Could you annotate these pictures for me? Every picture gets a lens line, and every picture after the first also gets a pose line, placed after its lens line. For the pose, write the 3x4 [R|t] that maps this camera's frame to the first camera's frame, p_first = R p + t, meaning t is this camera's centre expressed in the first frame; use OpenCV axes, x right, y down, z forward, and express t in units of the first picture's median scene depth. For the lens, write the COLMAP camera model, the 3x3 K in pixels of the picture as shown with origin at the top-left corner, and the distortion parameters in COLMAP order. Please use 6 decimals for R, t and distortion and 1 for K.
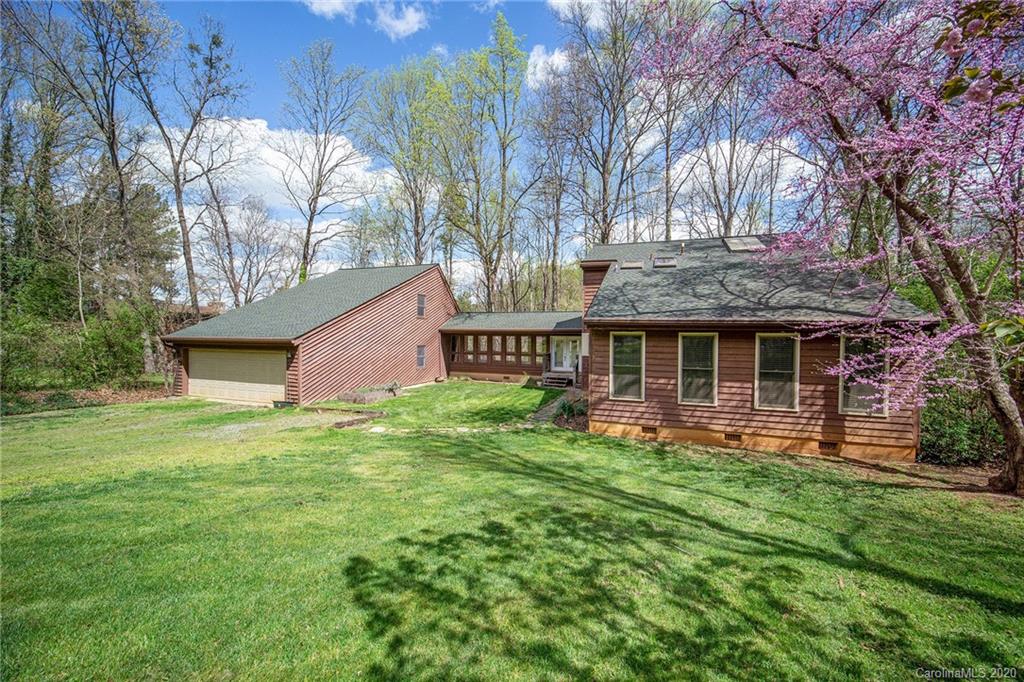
lens RADIAL K [[397.5, 0, 512.0], [0, 397.5, 341.0], [0, 0, 1]] dist [-0.000384, -0.000043]
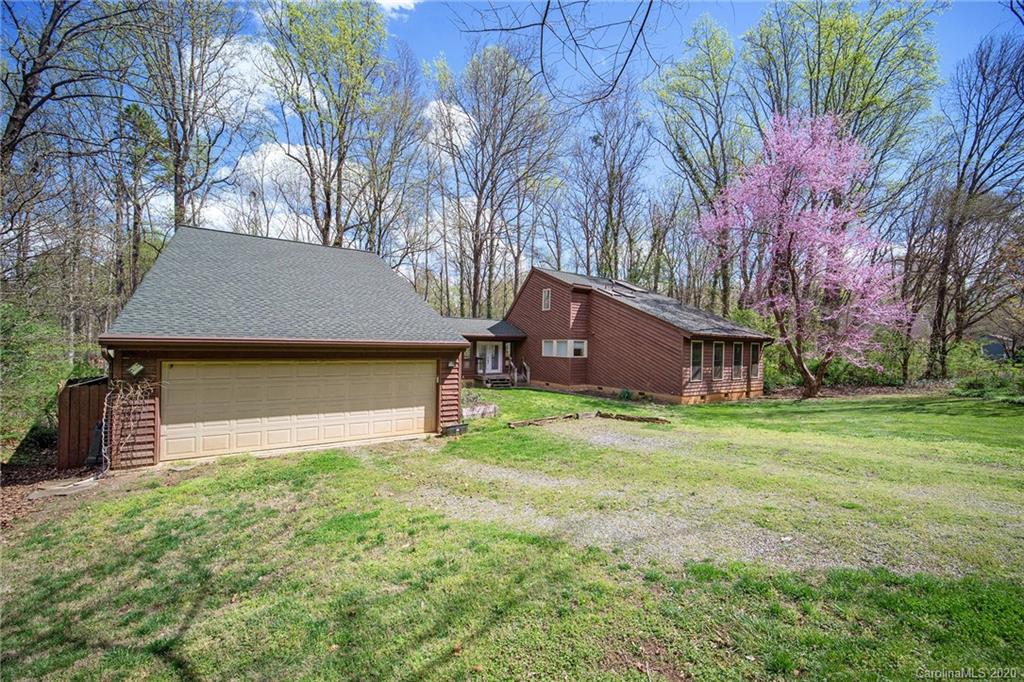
lens RADIAL K [[397.5, 0, 512.0], [0, 397.5, 341.0], [0, 0, 1]] dist [-0.000384, -0.000043]
pose [[0.600042, 0.010603, 0.799898, -1.560837], [-0.000065, 0.999913, -0.013206, 0.000939], [-0.799969, 0.007872, 0.599990, 0.632636]]
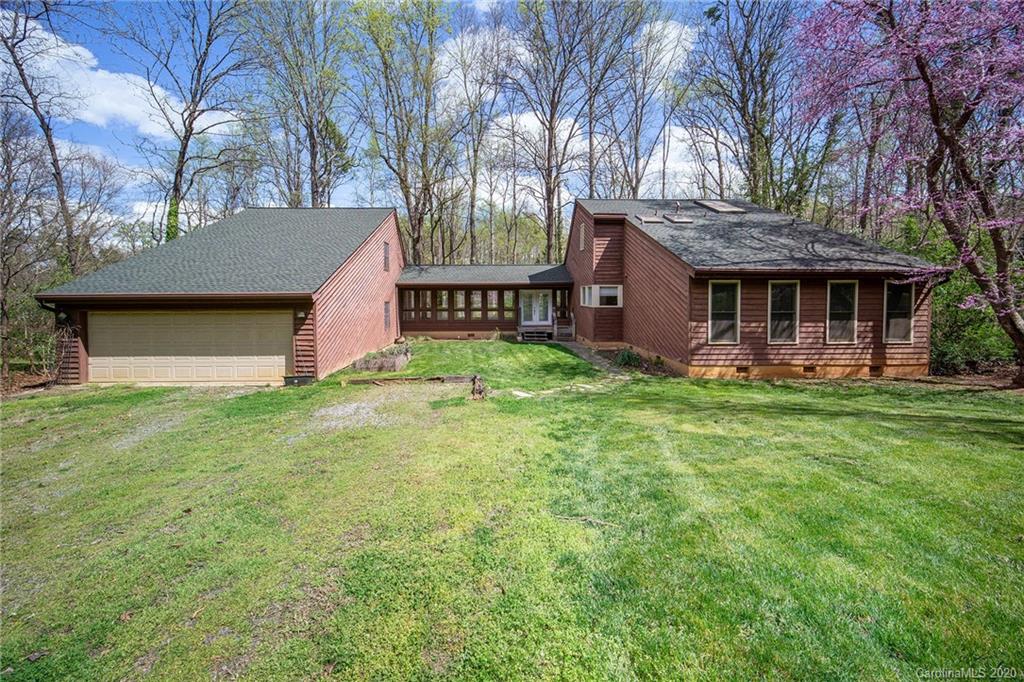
lens RADIAL K [[406.5, 0, 499.5], [0, 406.5, 302.0], [0, 0, 1]] dist [-0.000071, -0.000046]
pose [[0.932060, -0.020004, 0.361750, -0.692546], [0.017431, 0.999794, 0.010375, 0.013407], [-0.361883, -0.003365, 0.932217, 0.198845]]
